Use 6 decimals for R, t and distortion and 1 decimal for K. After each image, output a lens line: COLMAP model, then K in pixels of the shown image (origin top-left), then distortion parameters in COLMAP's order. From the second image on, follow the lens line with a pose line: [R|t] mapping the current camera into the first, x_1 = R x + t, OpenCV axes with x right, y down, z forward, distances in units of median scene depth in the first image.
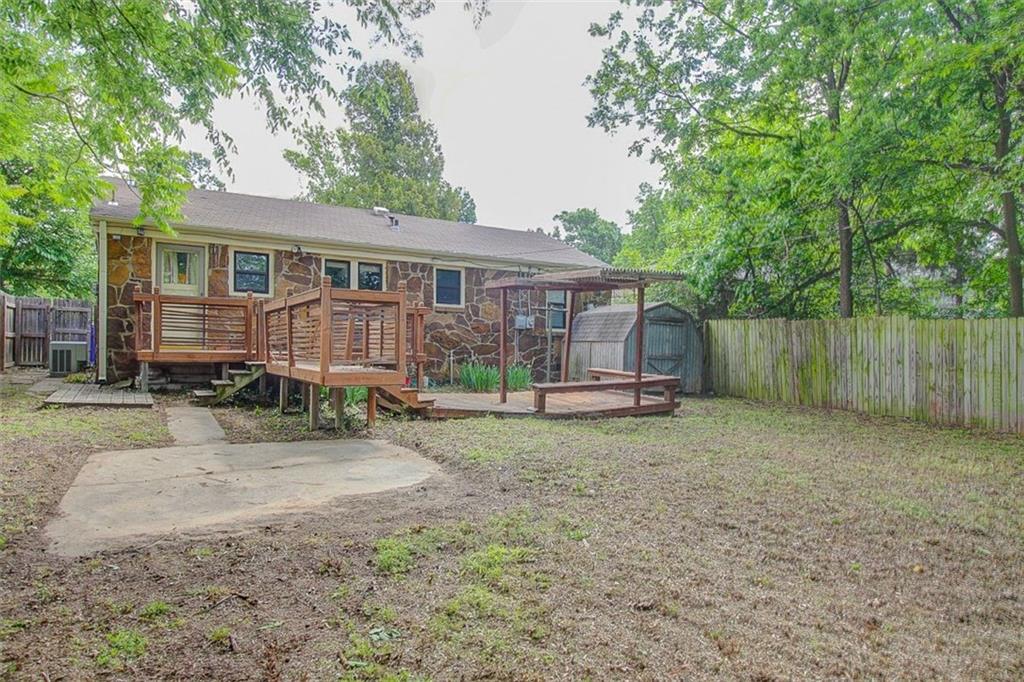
lens RADIAL K [[601.6, 0, 510.7], [0, 601.6, 345.0], [0, 0, 1]] dist [0.000481, -0.002417]
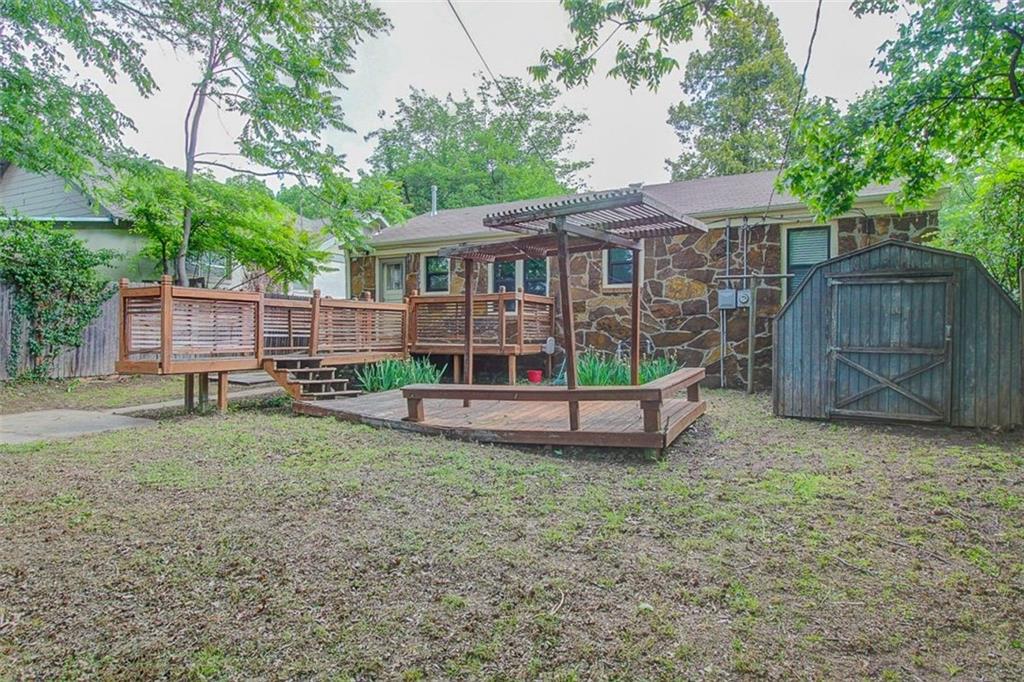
lens RADIAL K [[578.2, 0, 541.8], [0, 578.2, 325.2], [0, 0, 1]] dist [0.006991, -0.003251]
pose [[0.548939, -0.032019, -0.835249, 0.502603], [0.015086, 0.999483, -0.028399, 0.008970], [0.835726, 0.002989, 0.549138, 0.494671]]
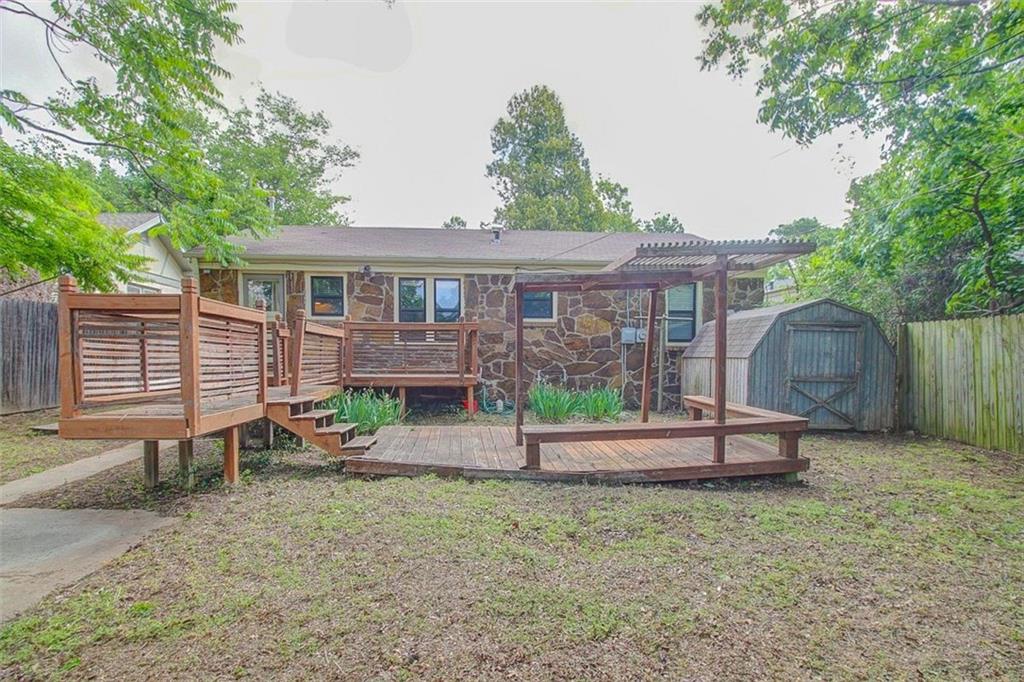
lens RADIAL K [[480.2, 0, 499.8], [0, 480.2, 375.7], [0, 0, 1]] dist [0.001836, -0.010840]
pose [[0.893928, 0.002192, -0.448204, 0.172578], [0.014174, 0.999350, 0.033156, -0.007163], [0.447985, -0.035992, 0.893316, 0.344531]]
